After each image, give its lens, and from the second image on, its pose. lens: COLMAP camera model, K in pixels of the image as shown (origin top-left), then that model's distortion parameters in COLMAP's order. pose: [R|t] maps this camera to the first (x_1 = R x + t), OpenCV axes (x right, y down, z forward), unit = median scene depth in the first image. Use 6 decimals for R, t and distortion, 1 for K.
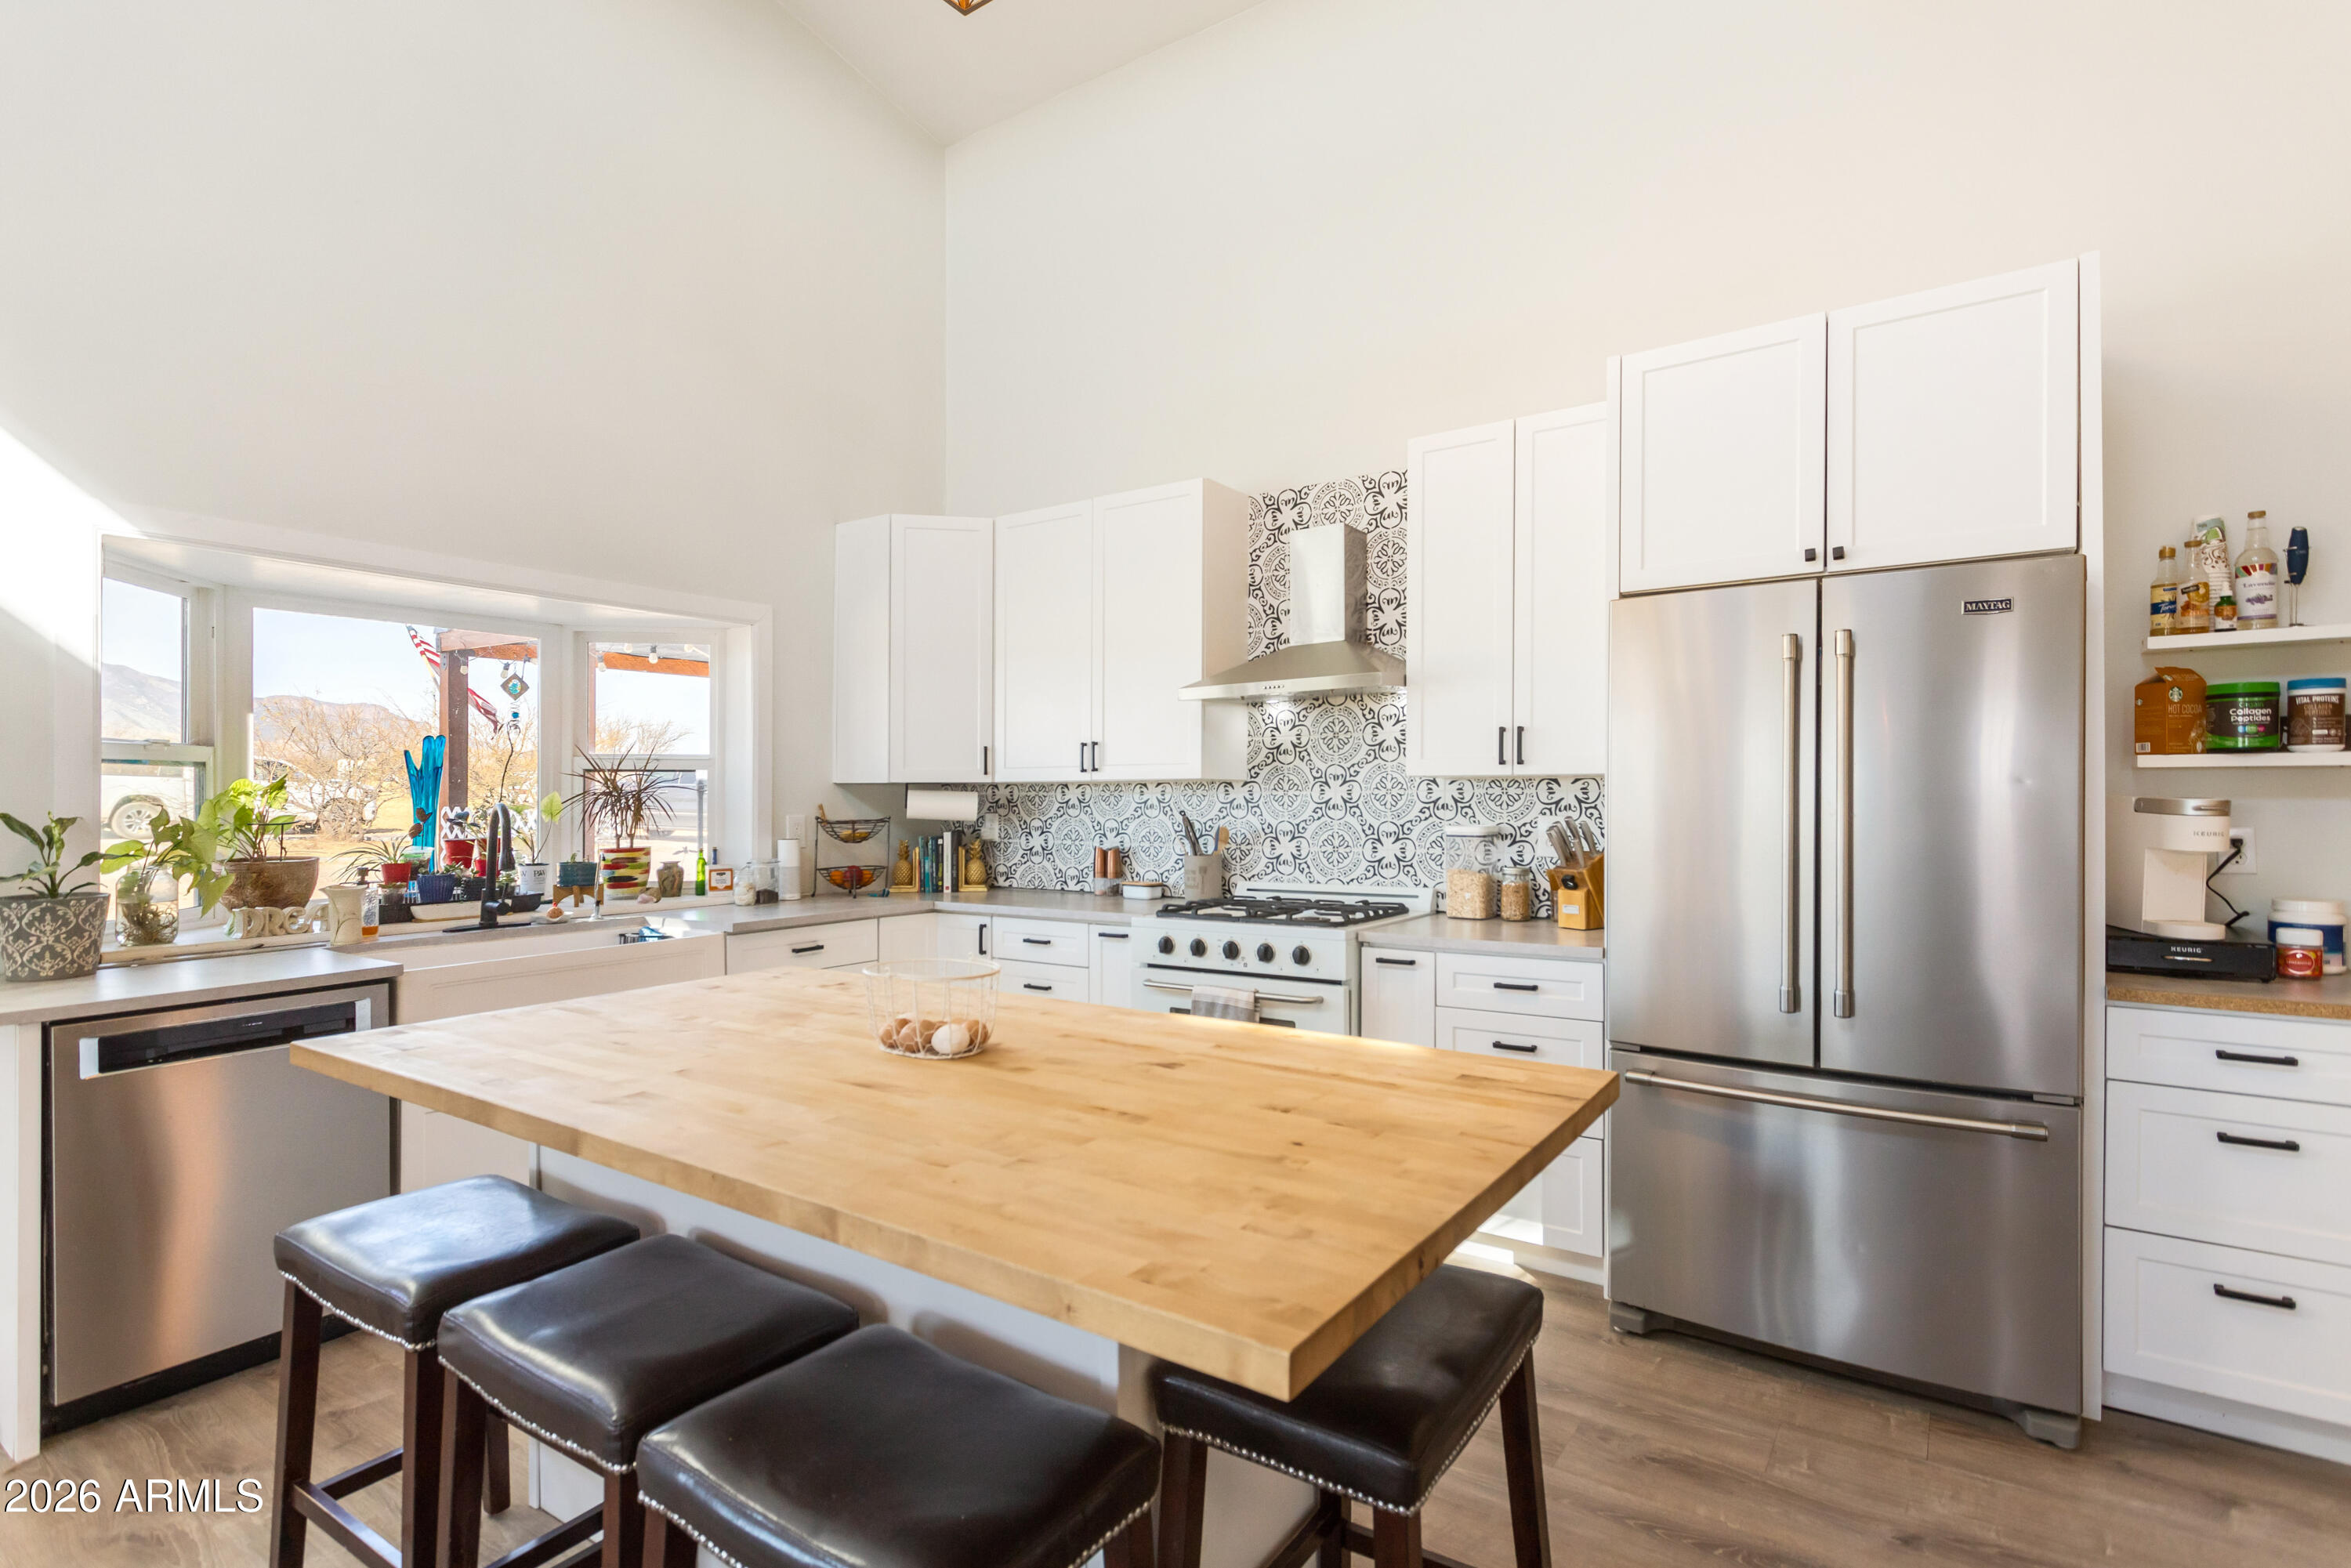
lens RADIAL K [[1139.4, 0, 1192.0], [0, 1139.4, 798.5], [0, 0, 1]] dist [0.000797, 0.000919]
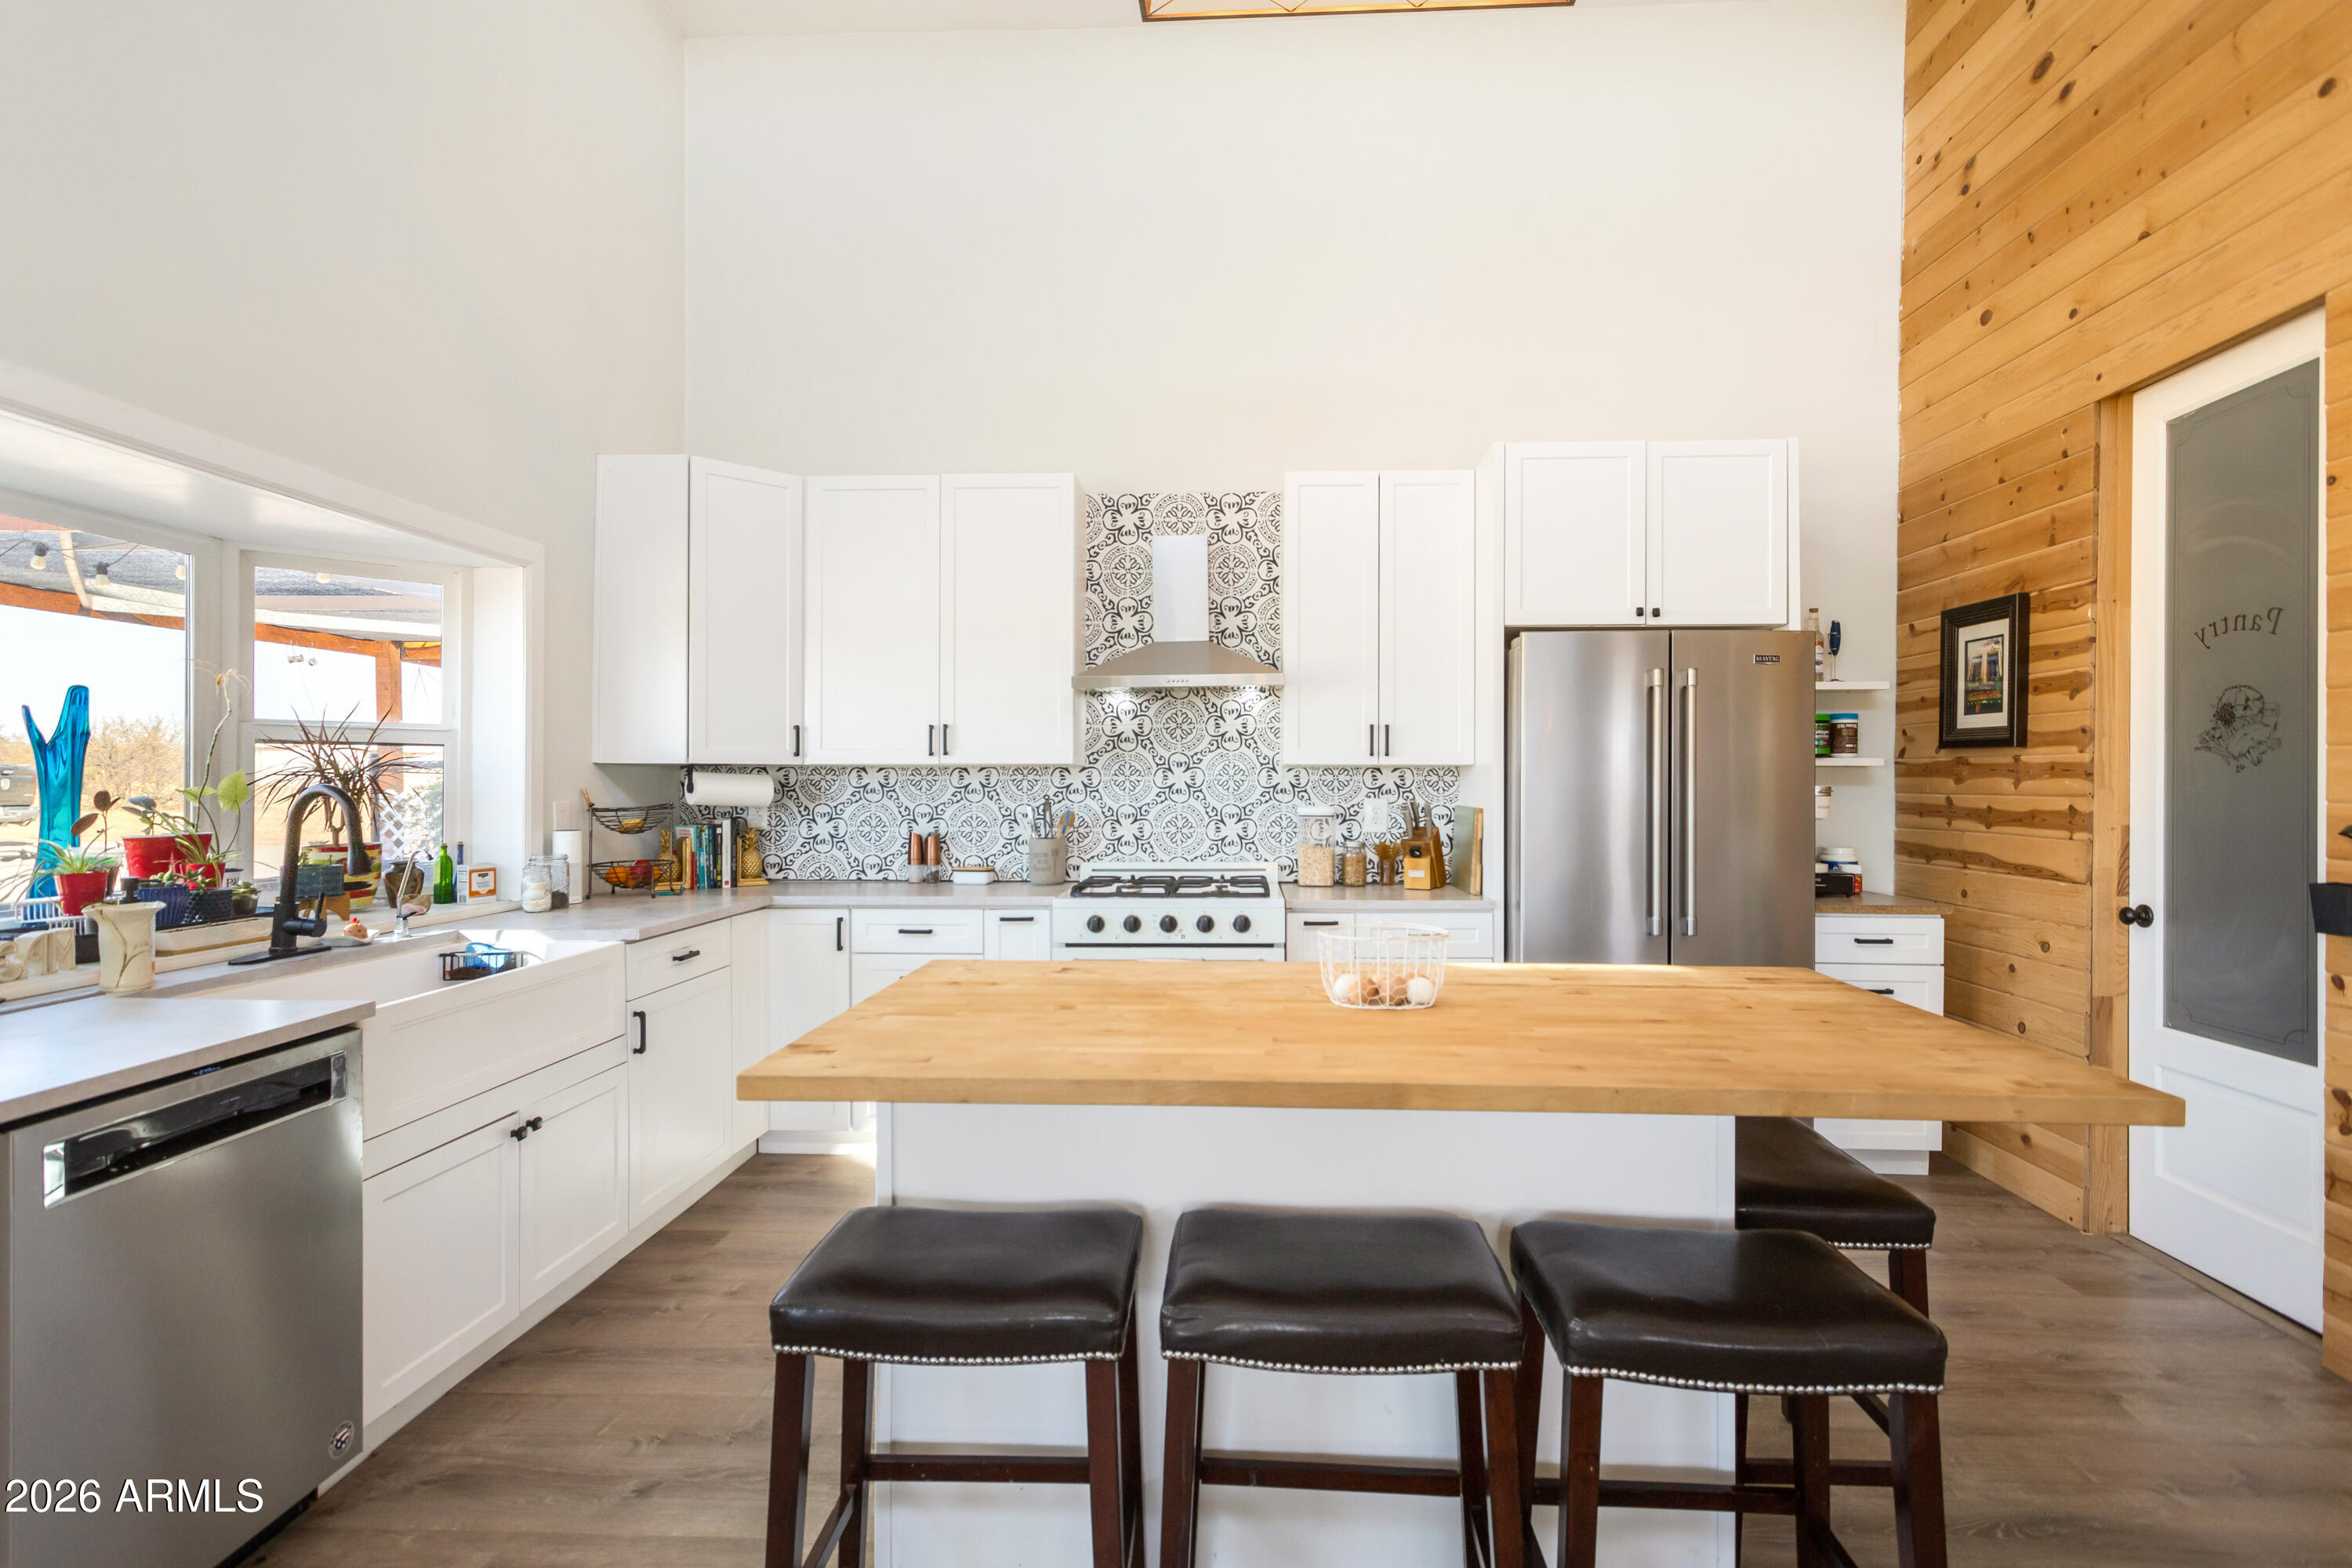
lens RADIAL K [[1132.4, 0, 1194.1], [0, 1132.4, 788.4], [0, 0, 1]] dist [-0.002459, 0.000690]
pose [[0.849080, 0.002758, 0.528256, -0.424458], [-0.003074, 0.999995, -0.000281, 0.004561], [-0.528255, -0.001385, 0.849085, 0.066011]]
